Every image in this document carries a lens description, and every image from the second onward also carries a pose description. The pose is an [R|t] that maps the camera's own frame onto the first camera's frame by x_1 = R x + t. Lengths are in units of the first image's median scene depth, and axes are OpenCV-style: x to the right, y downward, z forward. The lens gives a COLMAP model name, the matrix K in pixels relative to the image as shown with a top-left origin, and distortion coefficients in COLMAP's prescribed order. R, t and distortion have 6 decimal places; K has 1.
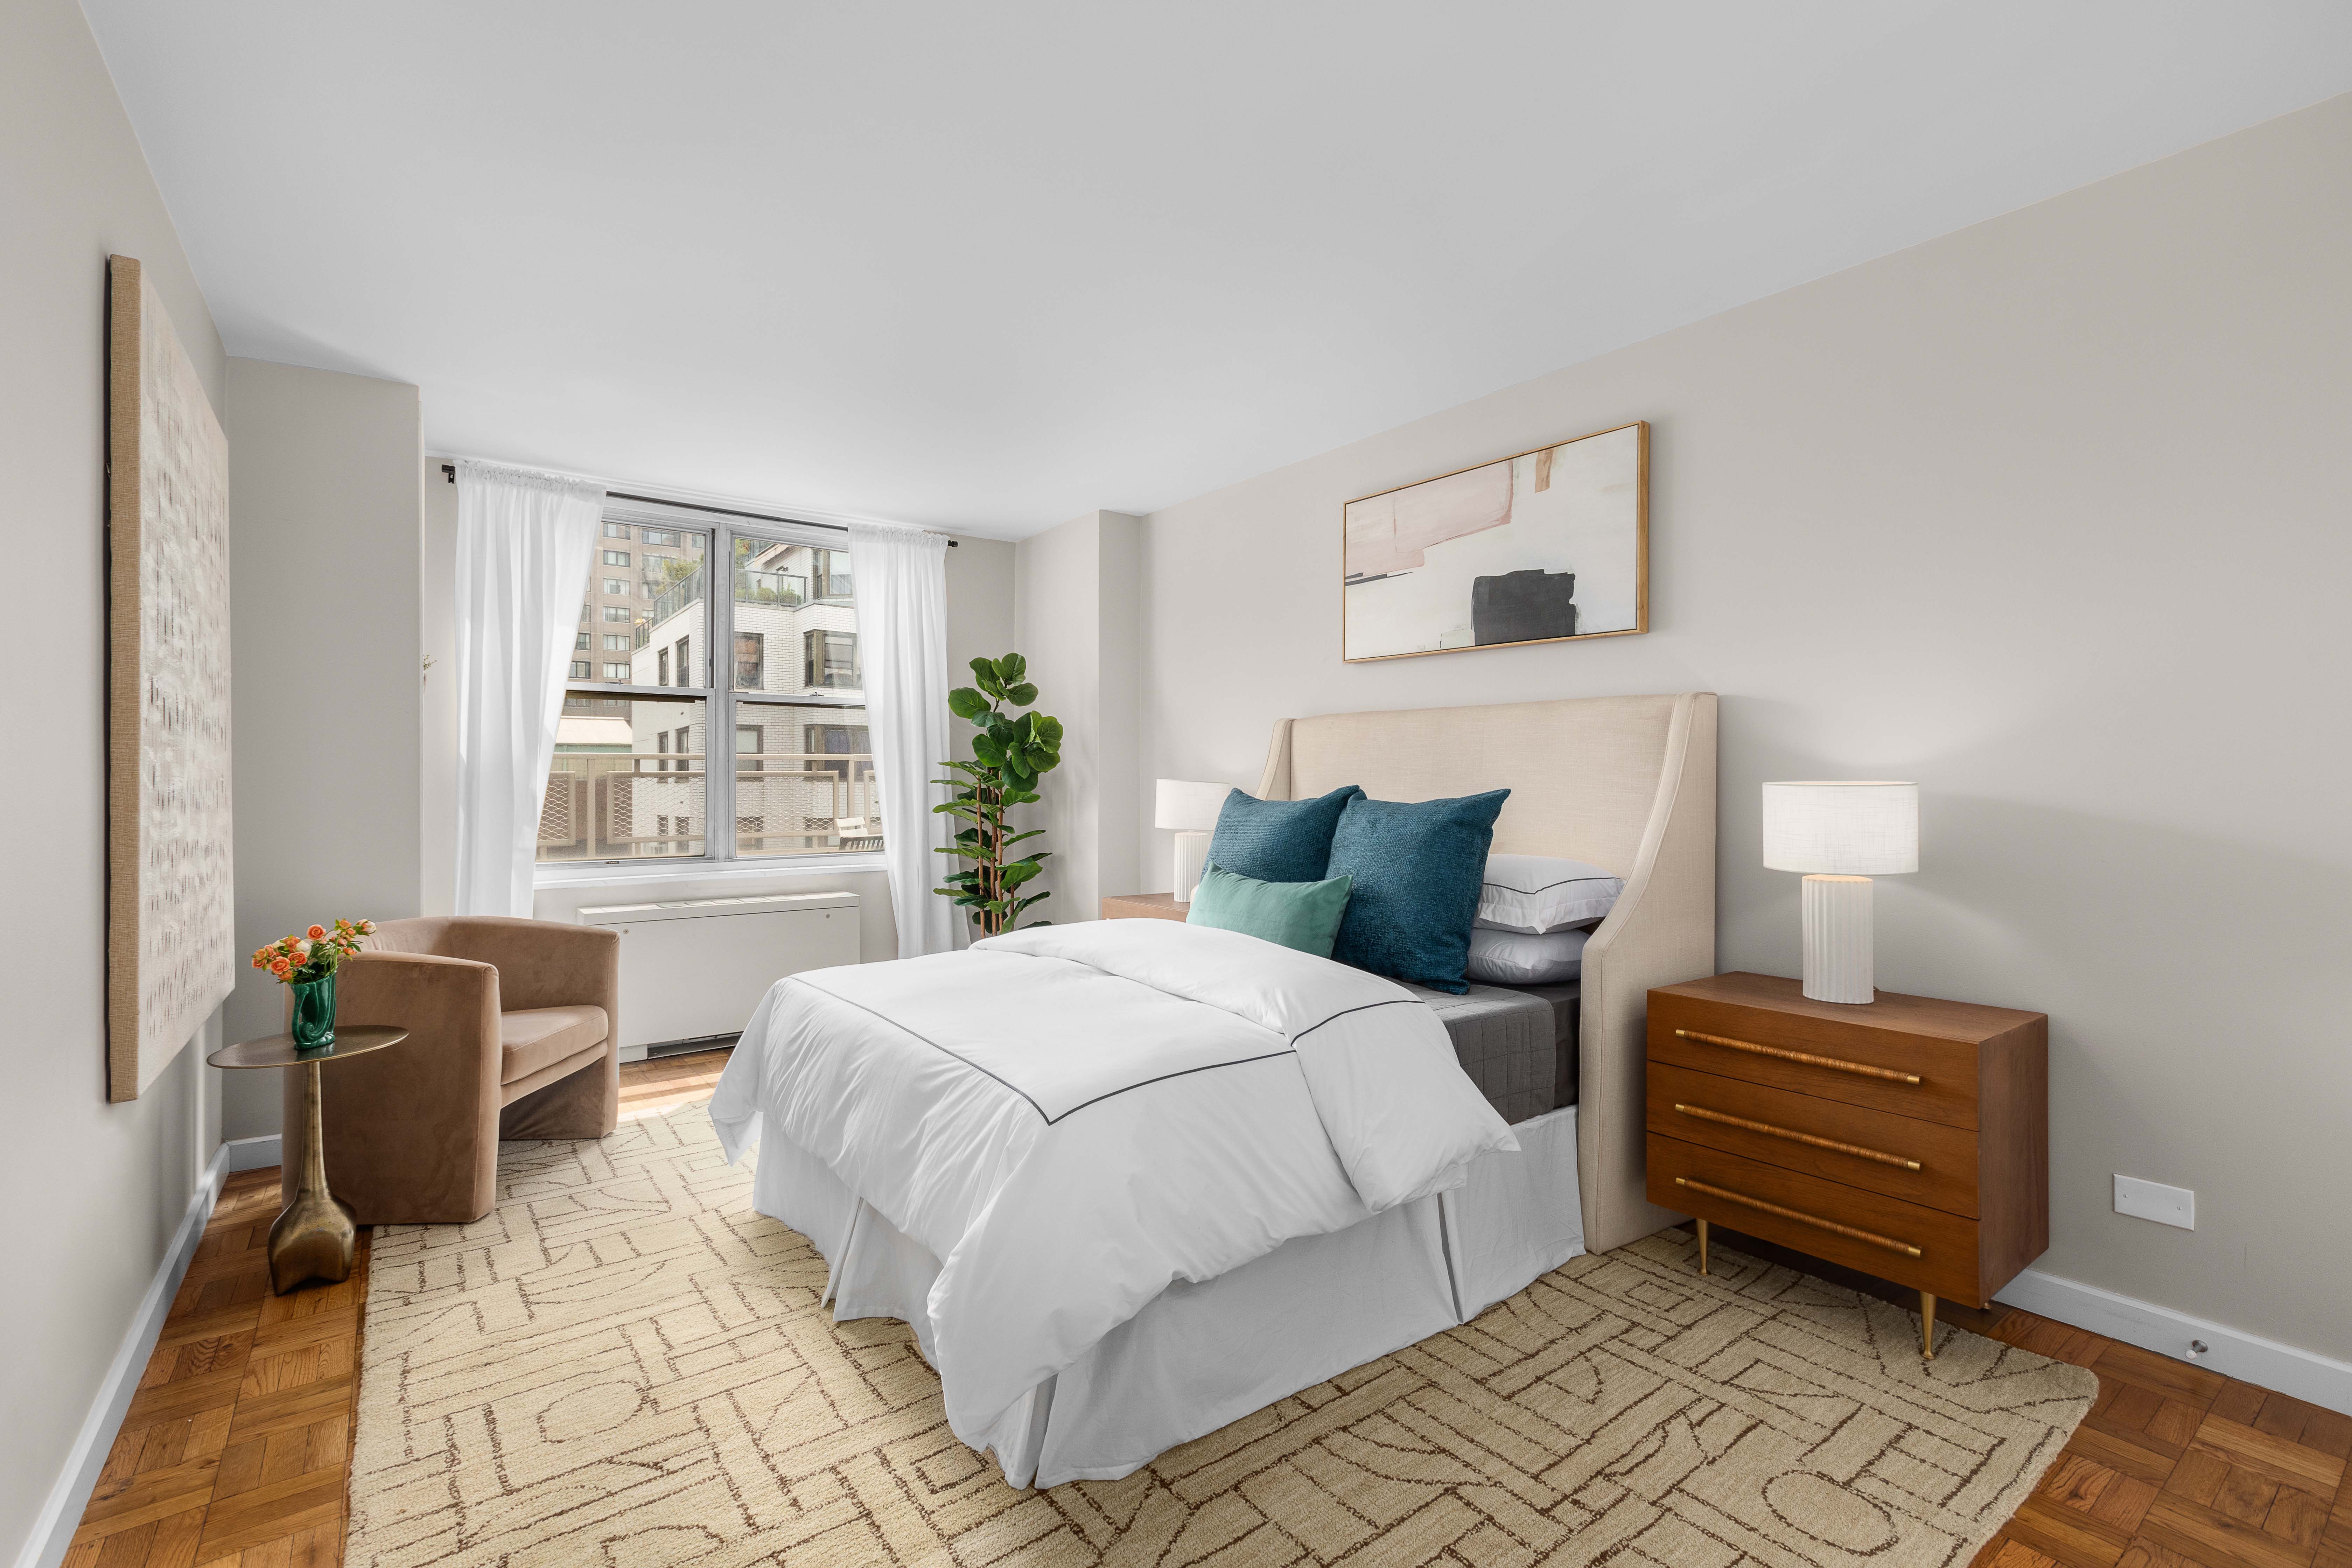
lens RADIAL K [[1055.3, 0, 1179.0], [0, 1055.3, 781.0], [0, 0, 1]] dist [-0.002049, -0.000175]
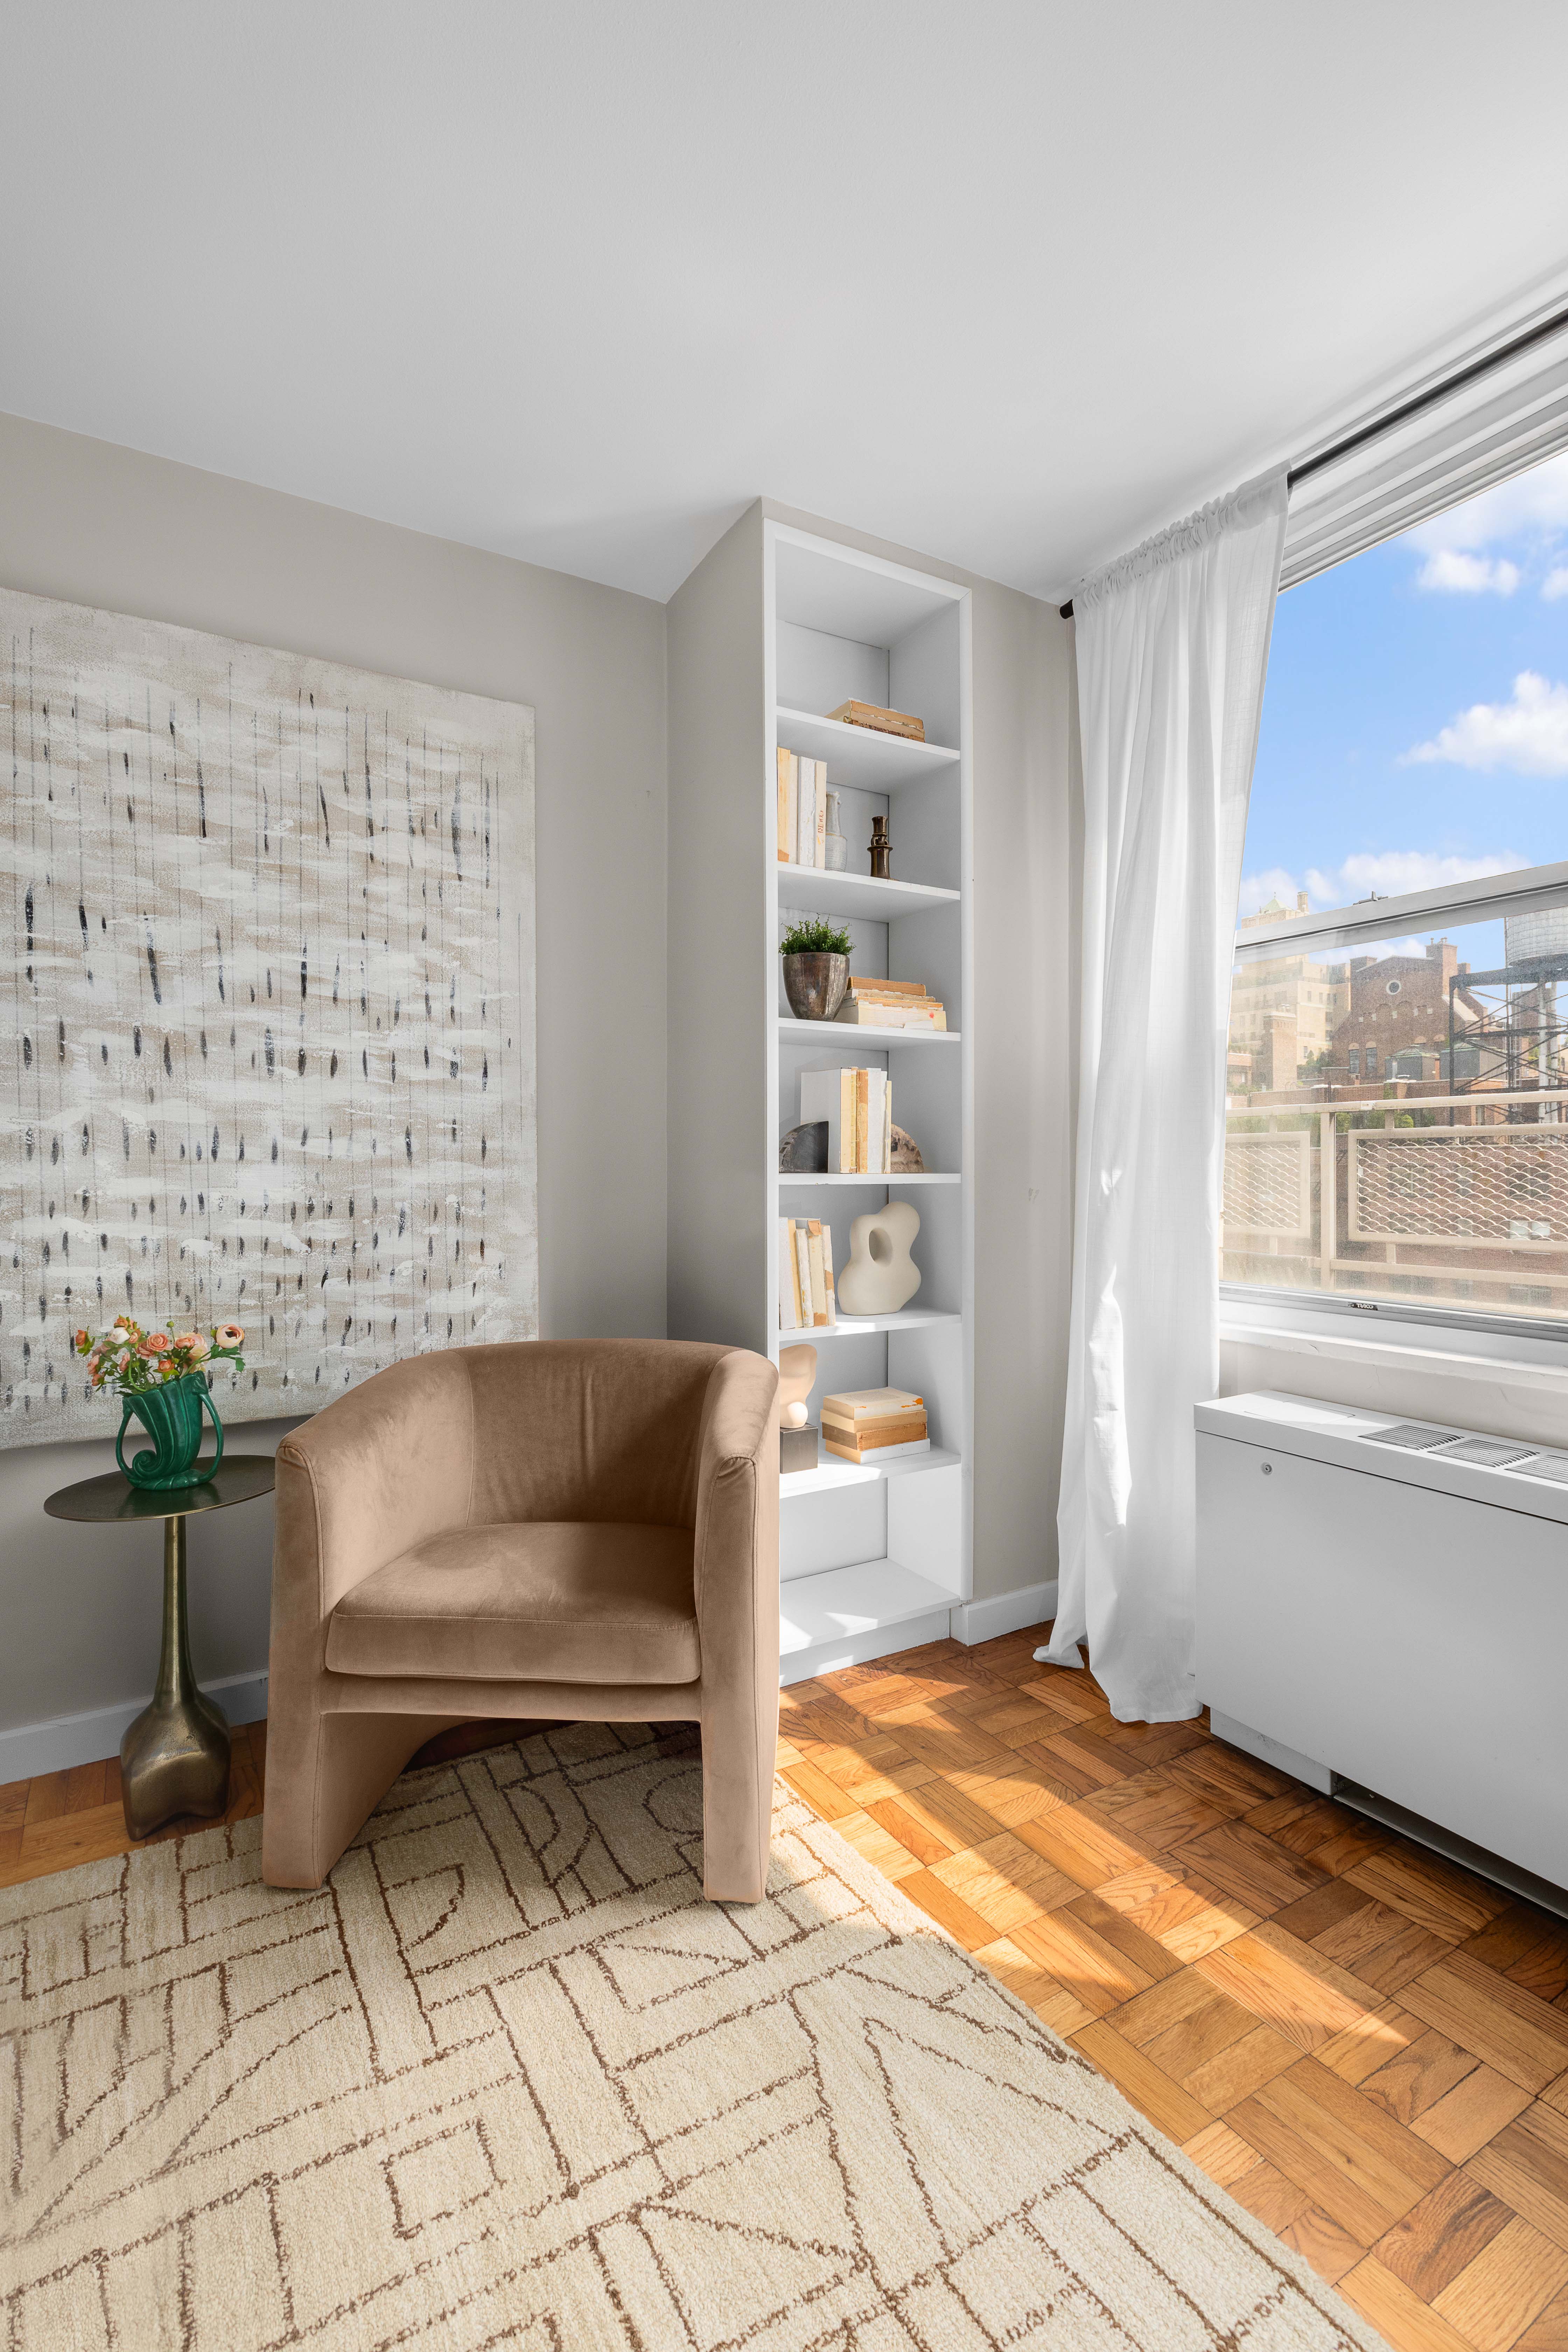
lens RADIAL K [[1055.3, 0, 784.9], [0, 1055.3, 1173.1], [0, 0, 1]] dist [-0.002049, -0.000175]
pose [[-0.090661, 0.006376, -0.995861, -0.109774], [0.000549, 0.999980, 0.006352, 0.023625], [0.995882, 0.000029, -0.090663, 1.156468]]
